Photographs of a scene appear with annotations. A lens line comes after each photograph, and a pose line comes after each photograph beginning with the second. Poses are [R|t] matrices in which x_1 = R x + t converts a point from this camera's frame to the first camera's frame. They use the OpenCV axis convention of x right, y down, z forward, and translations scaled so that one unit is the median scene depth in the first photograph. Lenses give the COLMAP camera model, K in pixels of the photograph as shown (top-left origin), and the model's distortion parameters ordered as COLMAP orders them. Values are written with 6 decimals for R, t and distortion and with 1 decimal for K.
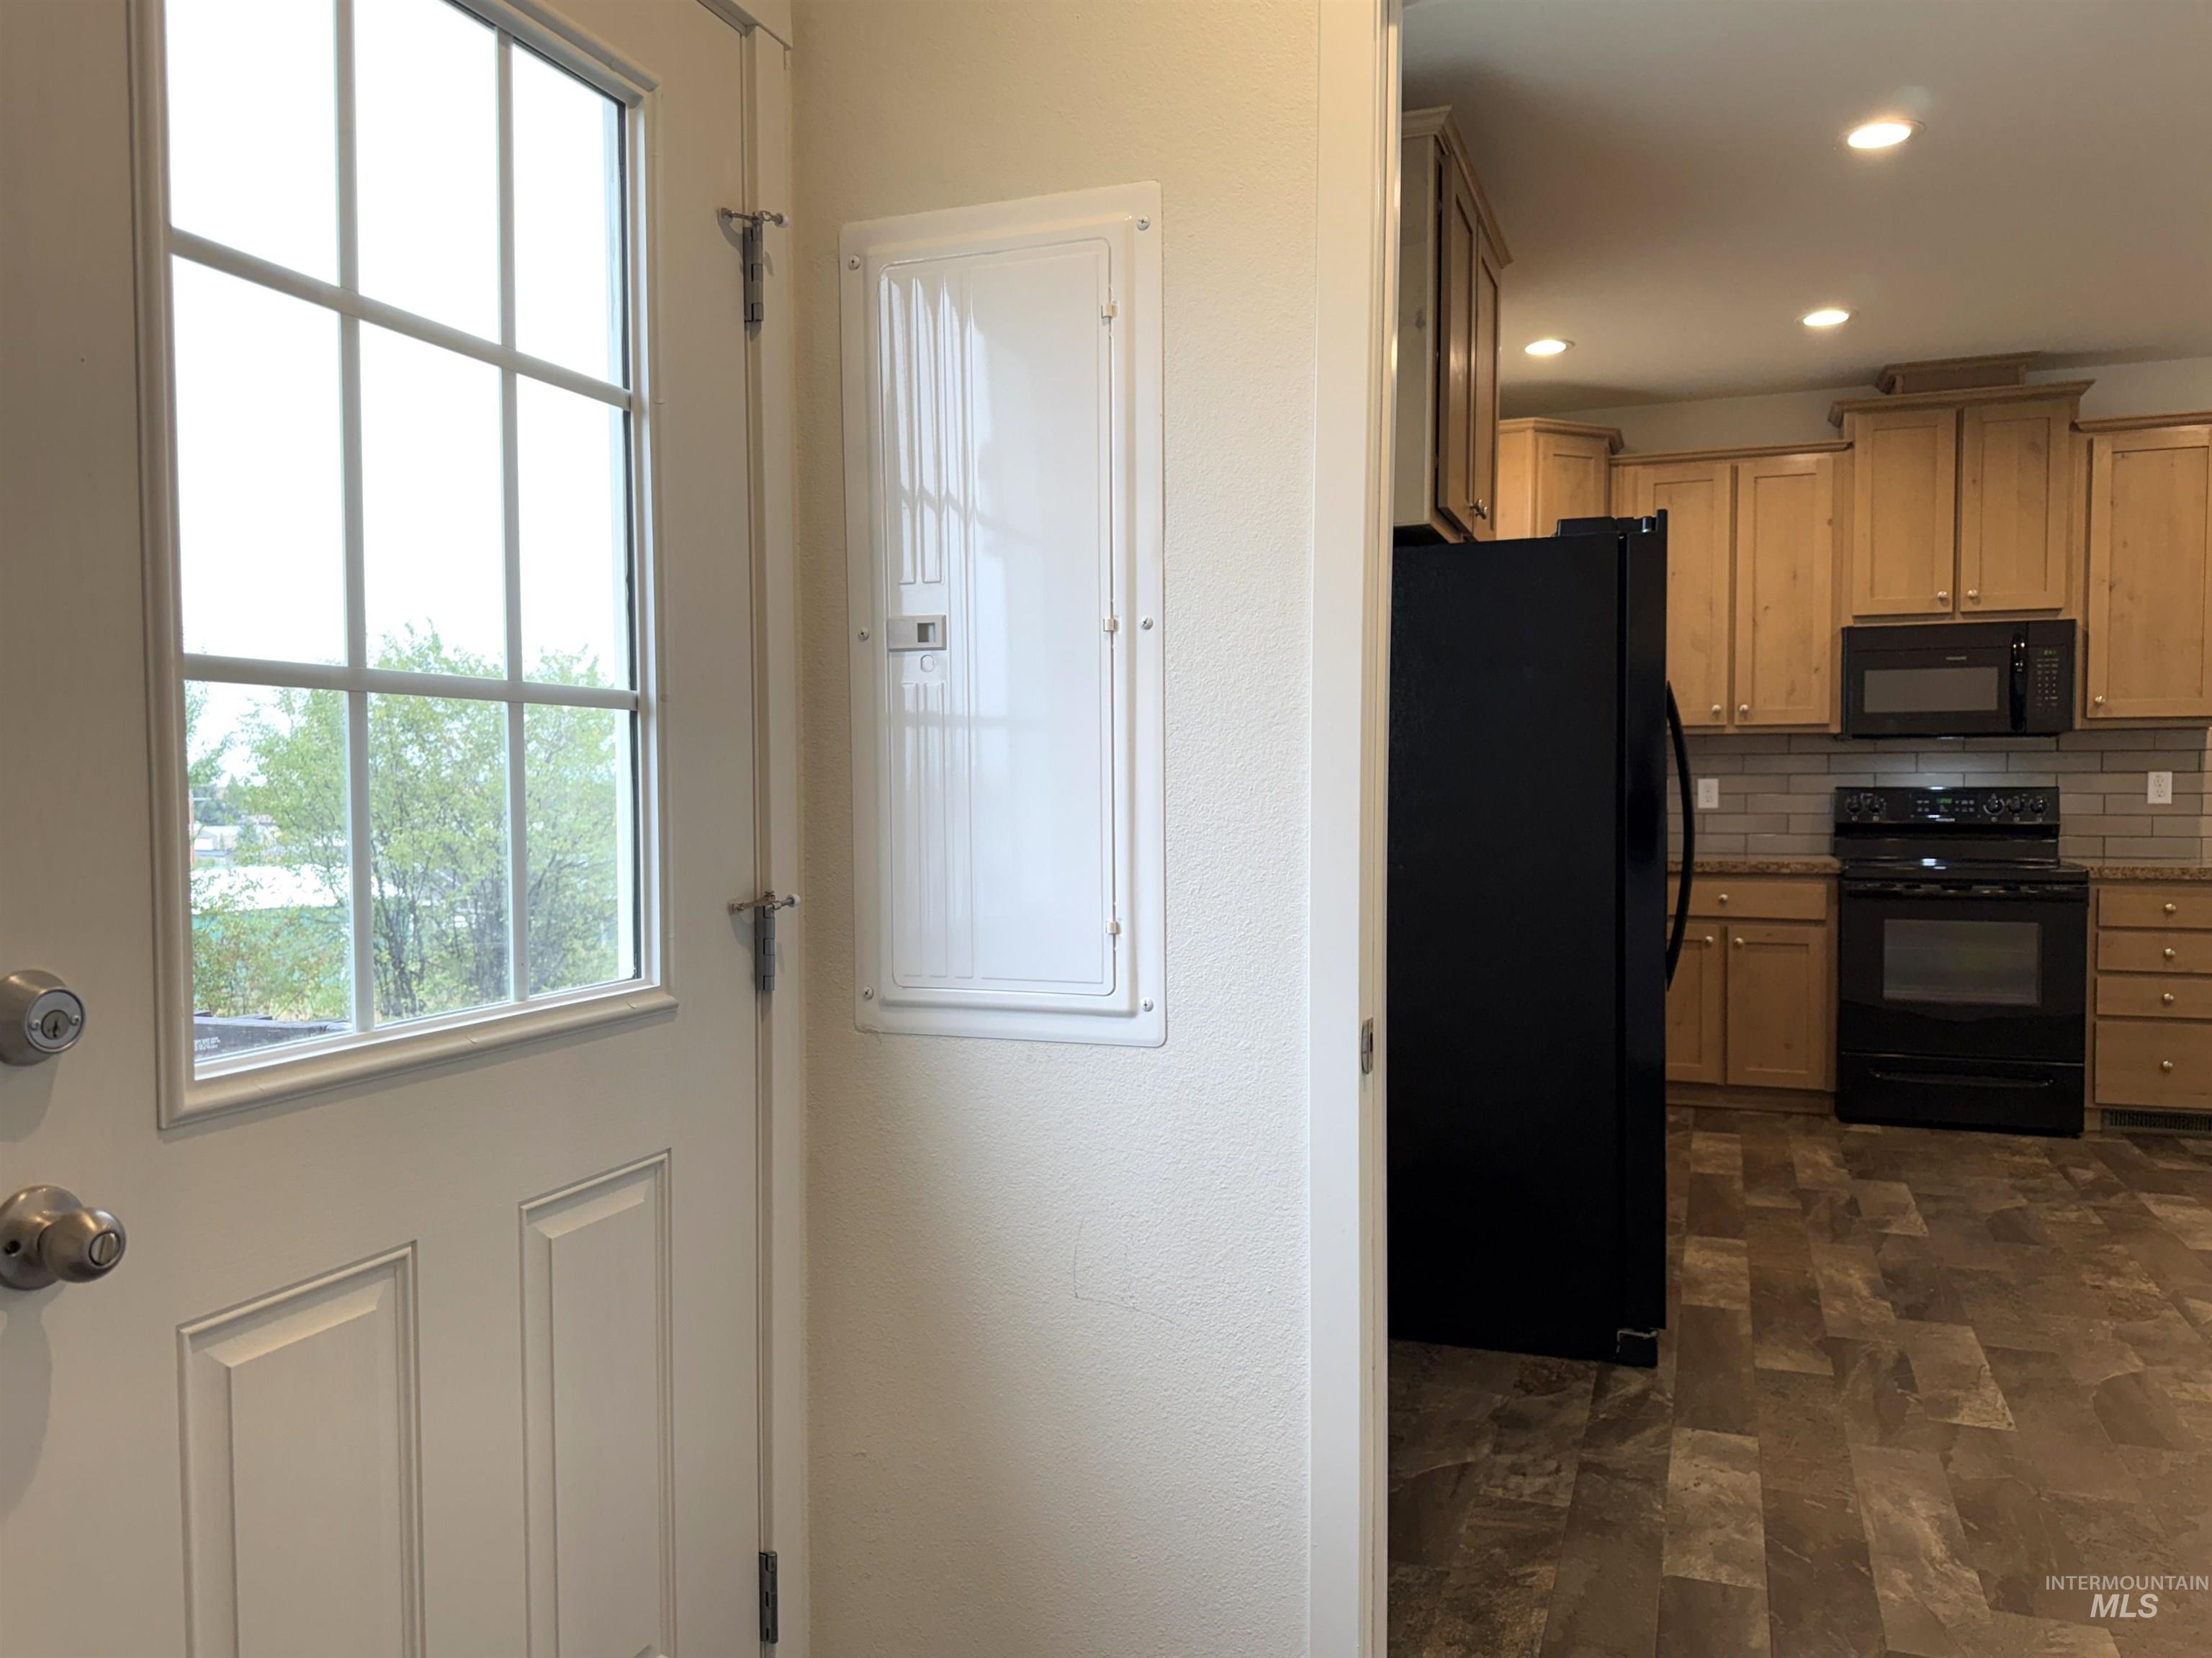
lens RADIAL K [[1556.1, 0, 1122.0], [0, 1556.1, 846.8], [0, 0, 1]] dist [0.082385, -0.114245]
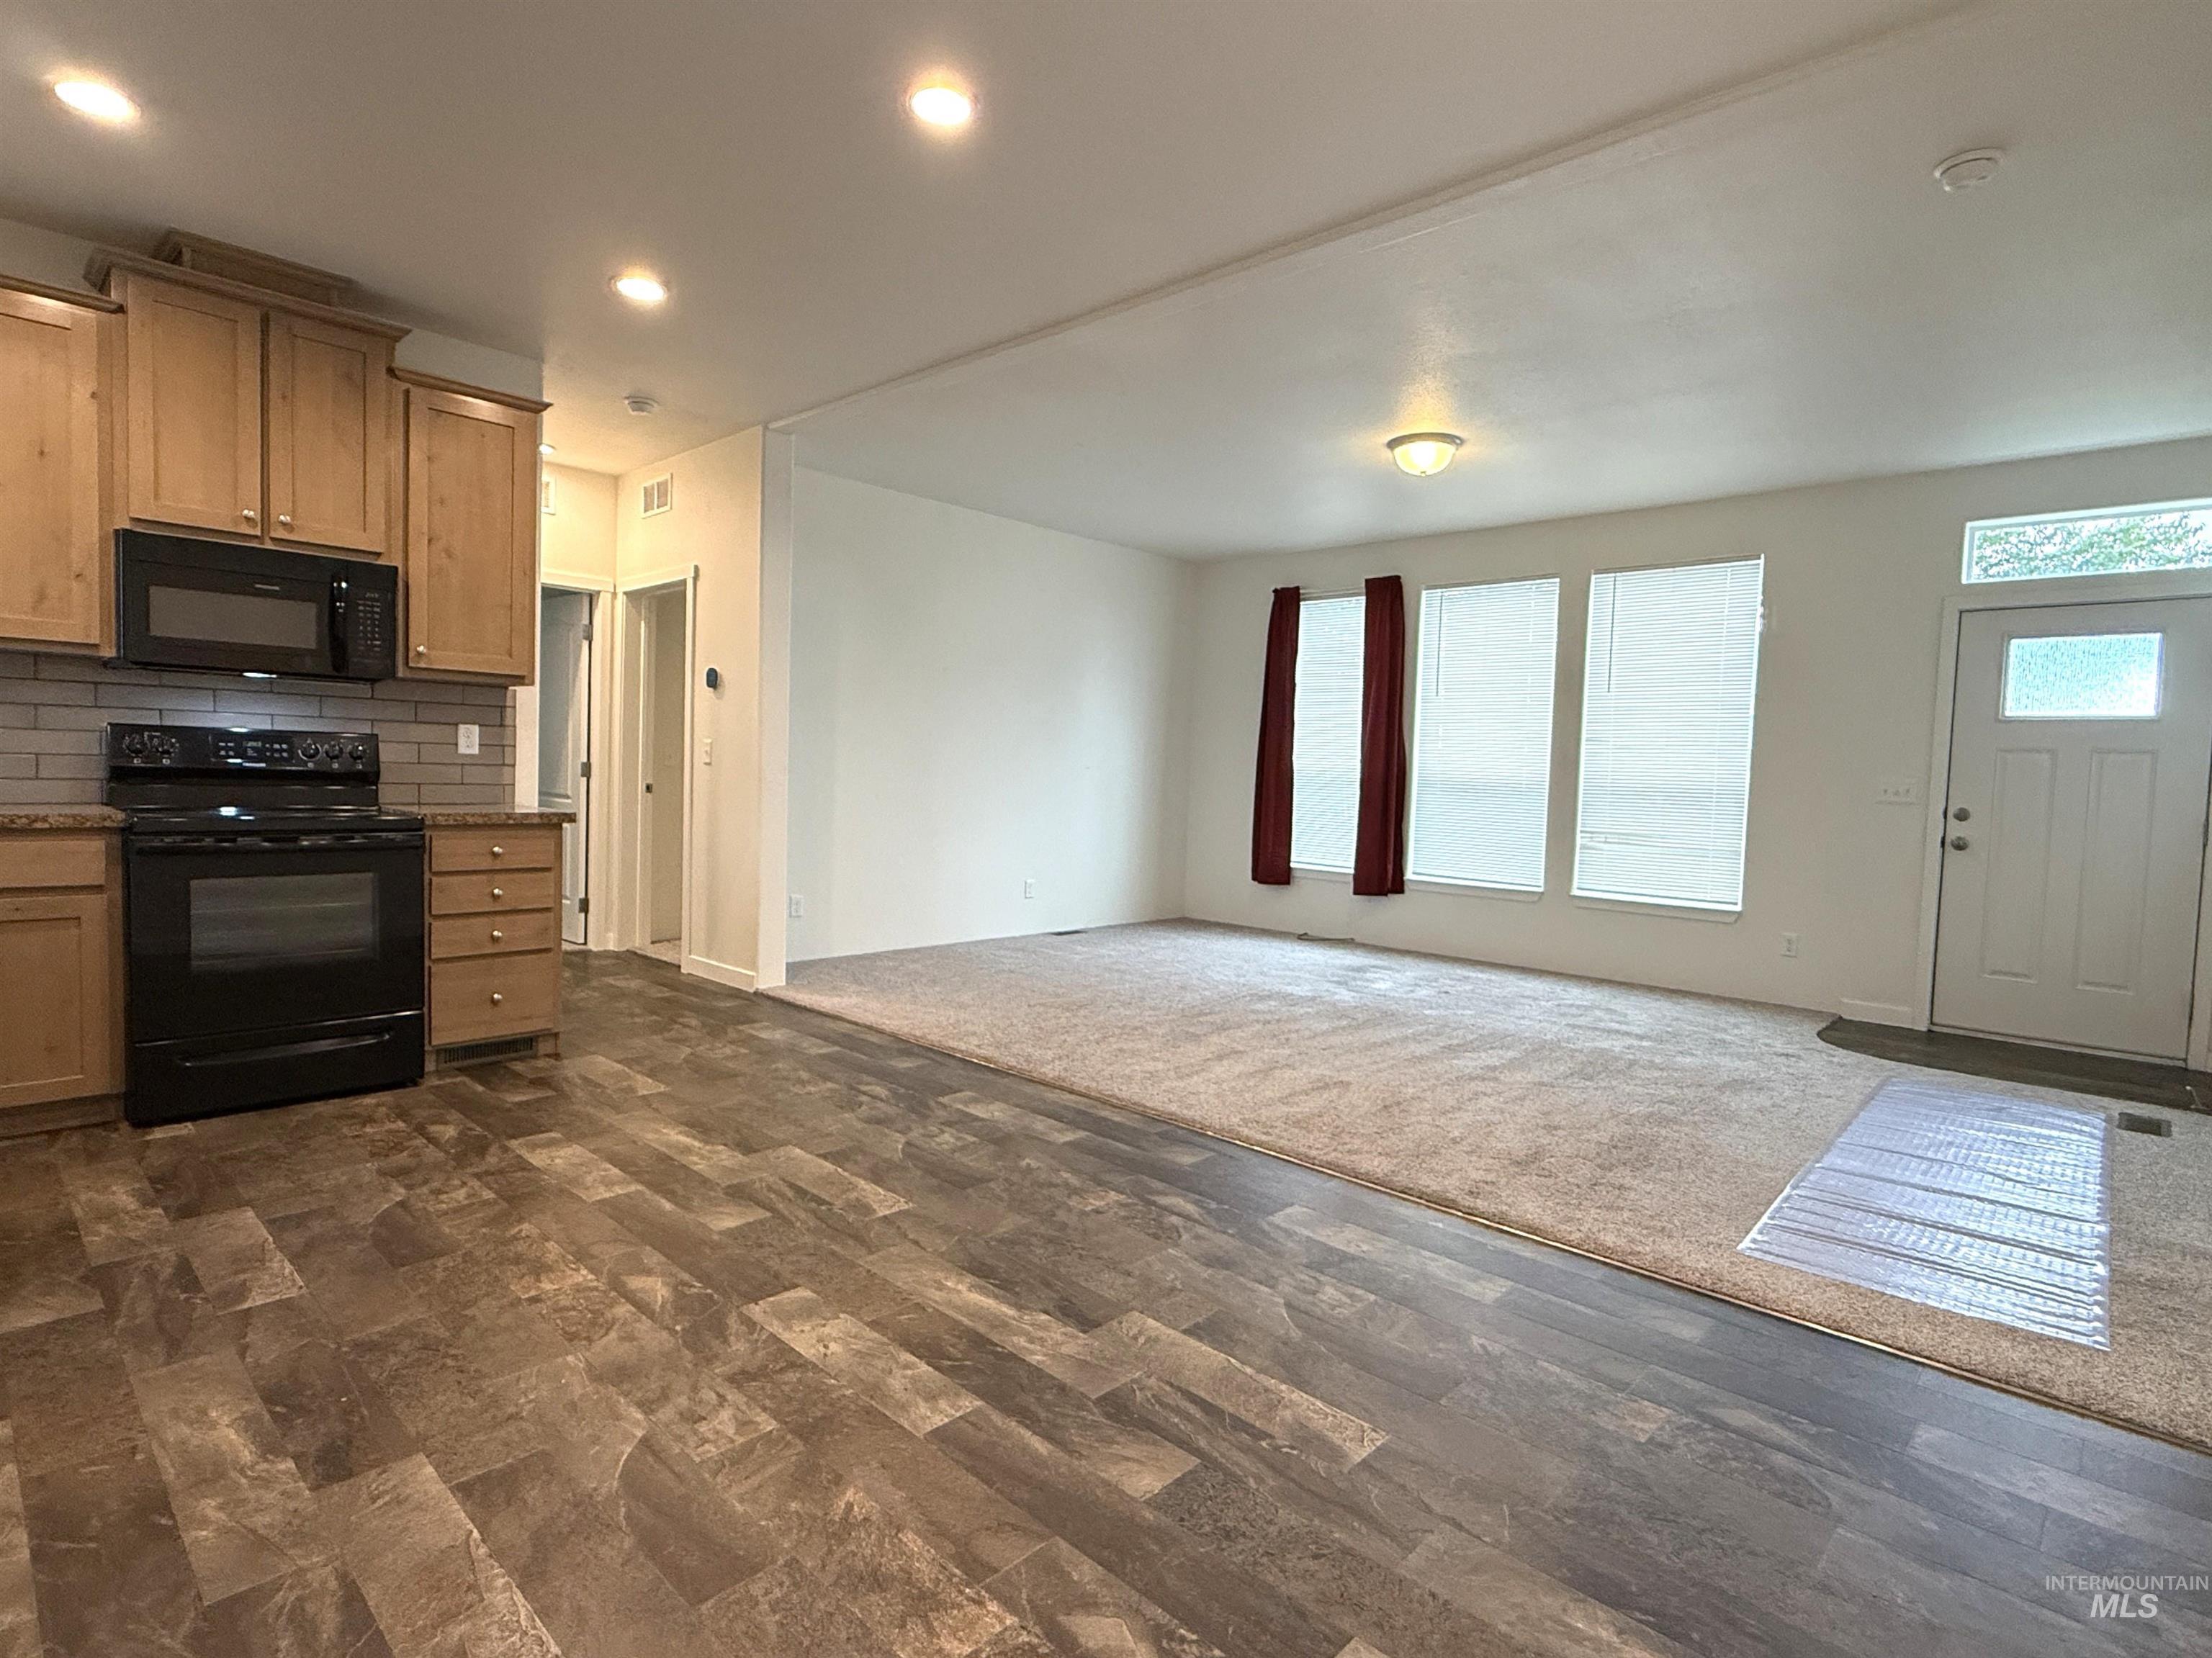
lens RADIAL K [[1115.1, 0, 1090.5], [0, 1115.1, 825.5], [0, 0, 1]] dist [0.000660, 0.001829]
pose [[0.385837, -0.029546, 0.922094, 0.114458], [0.001277, 0.999503, 0.031492, -0.001723], [-0.922566, -0.010973, 0.385683, 0.314799]]
